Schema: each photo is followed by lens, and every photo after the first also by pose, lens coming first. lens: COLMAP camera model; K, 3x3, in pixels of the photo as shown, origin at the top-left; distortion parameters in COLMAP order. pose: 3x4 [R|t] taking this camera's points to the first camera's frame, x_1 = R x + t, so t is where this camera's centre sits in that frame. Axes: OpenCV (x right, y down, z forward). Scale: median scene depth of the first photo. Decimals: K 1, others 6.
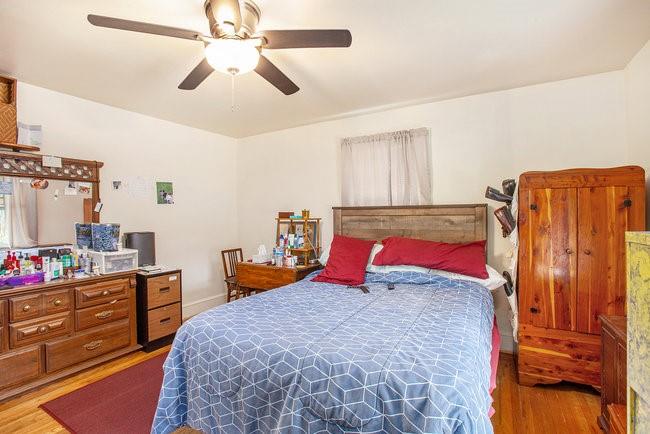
lens RADIAL K [[305.4, 0, 324.2], [0, 305.4, 214.7], [0, 0, 1]] dist [-0.040647, 0.000501]
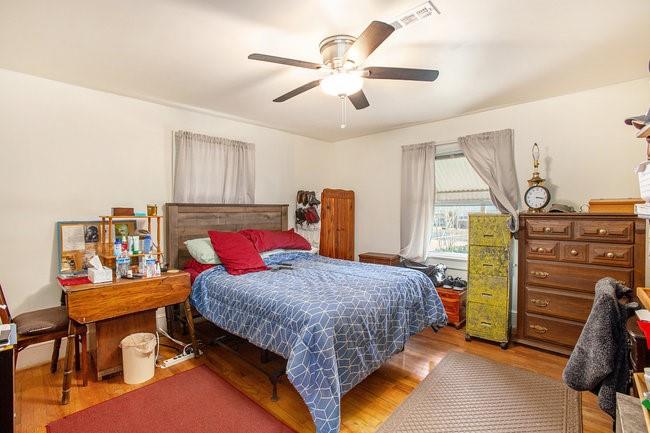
lens RADIAL K [[305.4, 0, 322.9], [0, 305.4, 215.0], [0, 0, 1]] dist [-0.040647, 0.000501]
pose [[0.250028, -0.005840, 0.968221, -0.785823], [0.003899, 0.999980, 0.005025, 0.008073], [-0.968231, 0.002519, 0.250046, 0.370773]]
